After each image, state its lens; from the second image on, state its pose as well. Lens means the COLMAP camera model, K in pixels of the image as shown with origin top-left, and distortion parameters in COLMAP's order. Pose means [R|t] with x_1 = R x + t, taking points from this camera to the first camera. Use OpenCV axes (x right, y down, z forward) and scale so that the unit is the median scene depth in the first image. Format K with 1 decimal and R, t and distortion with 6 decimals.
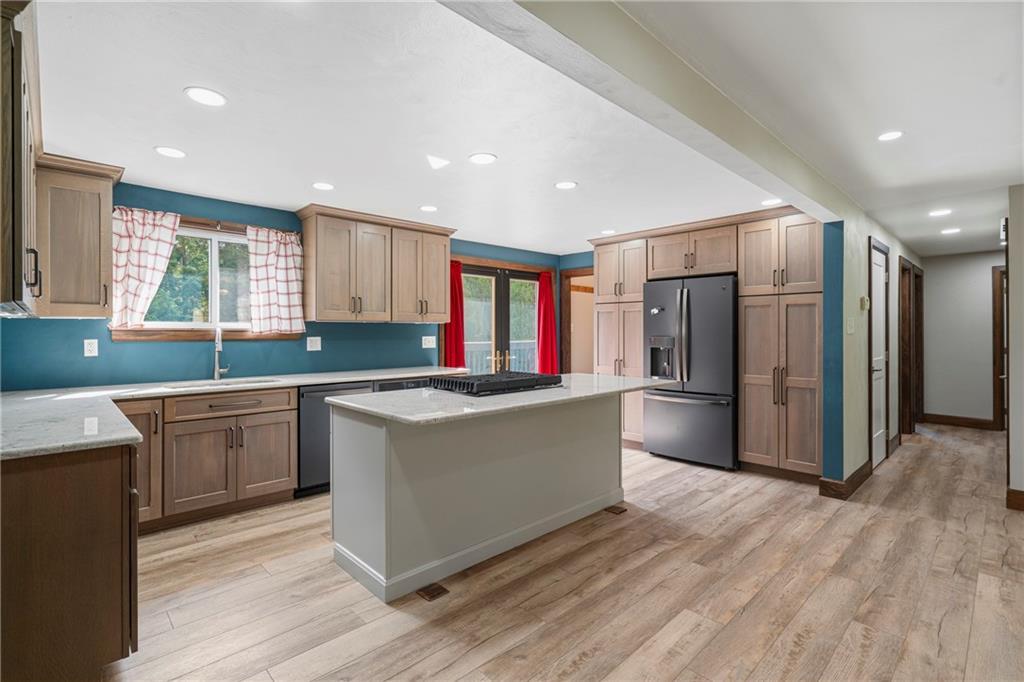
lens RADIAL K [[461.3, 0, 505.4], [0, 461.3, 333.9], [0, 0, 1]] dist [-0.006952, 0.002339]
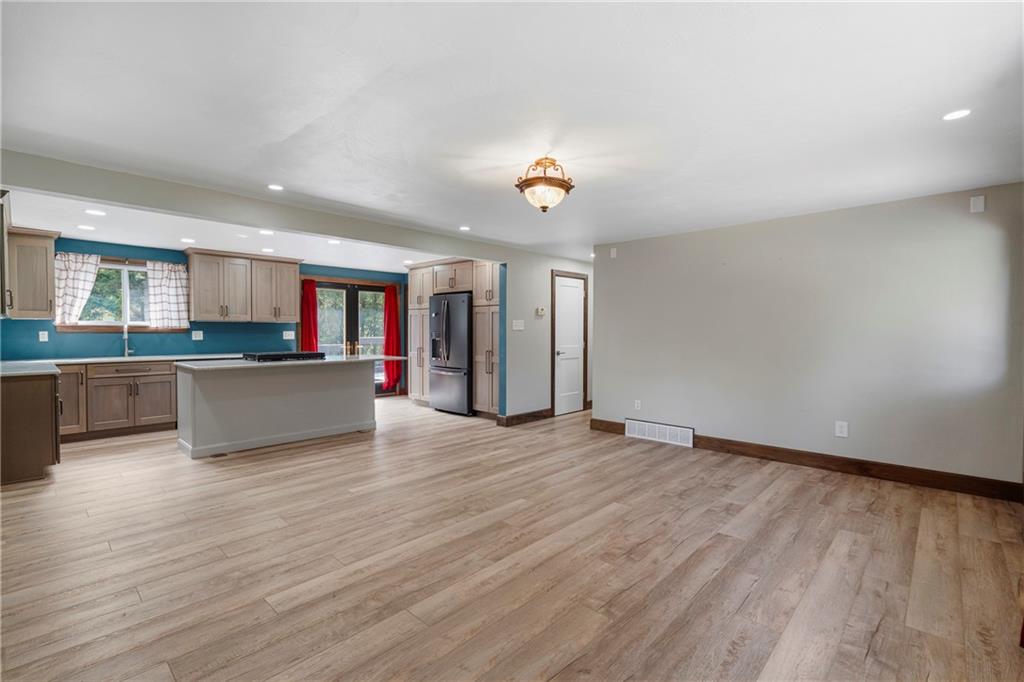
lens RADIAL K [[461.3, 0, 518.7], [0, 461.3, 342.5], [0, 0, 1]] dist [-0.006952, 0.002339]
pose [[0.998880, 0.002171, 0.047267, 0.626383], [-0.003162, 0.999776, 0.020908, 0.009777], [-0.047211, -0.021034, 0.998663, -0.631311]]
